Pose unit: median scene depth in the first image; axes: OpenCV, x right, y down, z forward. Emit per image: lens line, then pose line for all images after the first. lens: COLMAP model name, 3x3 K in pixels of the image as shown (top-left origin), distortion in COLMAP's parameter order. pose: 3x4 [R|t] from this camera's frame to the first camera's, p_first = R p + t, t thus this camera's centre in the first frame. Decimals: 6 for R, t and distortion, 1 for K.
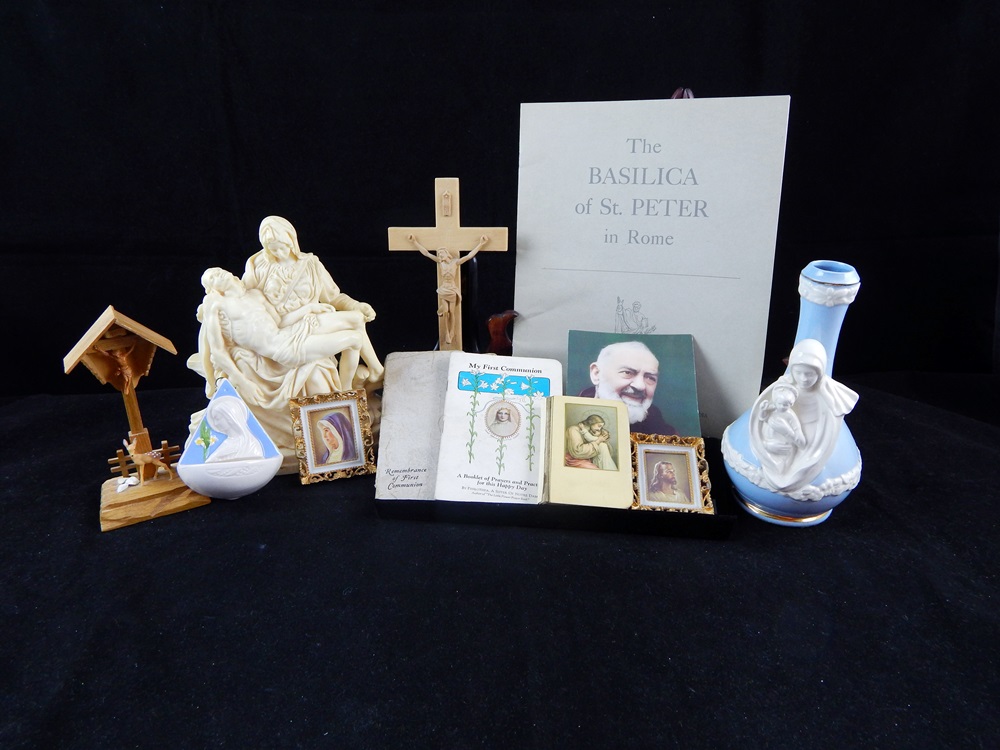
lens RADIAL K [[721.6, 0, 504.9], [0, 721.6, 371.0], [0, 0, 1]] dist [0.005535, -0.022634]
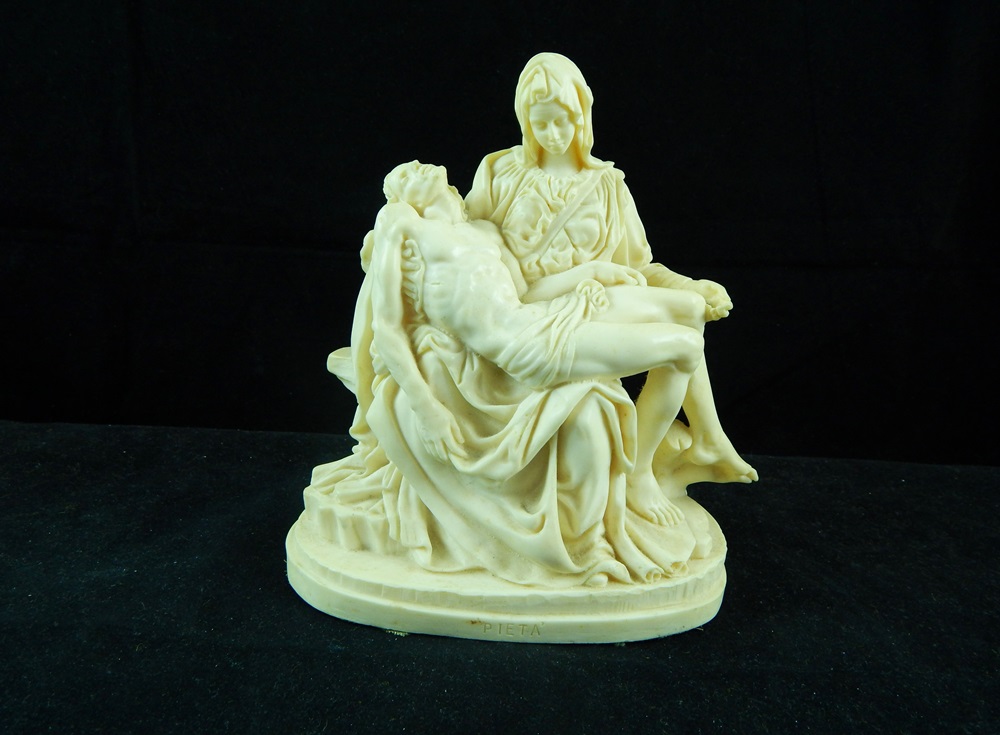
lens RADIAL K [[731.1, 0, 500.0], [0, 731.1, 367.5], [0, 0, 1]] dist [0.002580, -0.004360]
pose [[0.951197, 0.111634, -0.287685, -0.190945], [-0.165386, 0.971494, -0.169847, 0.061336], [0.260523, 0.209137, 0.942544, 0.578425]]
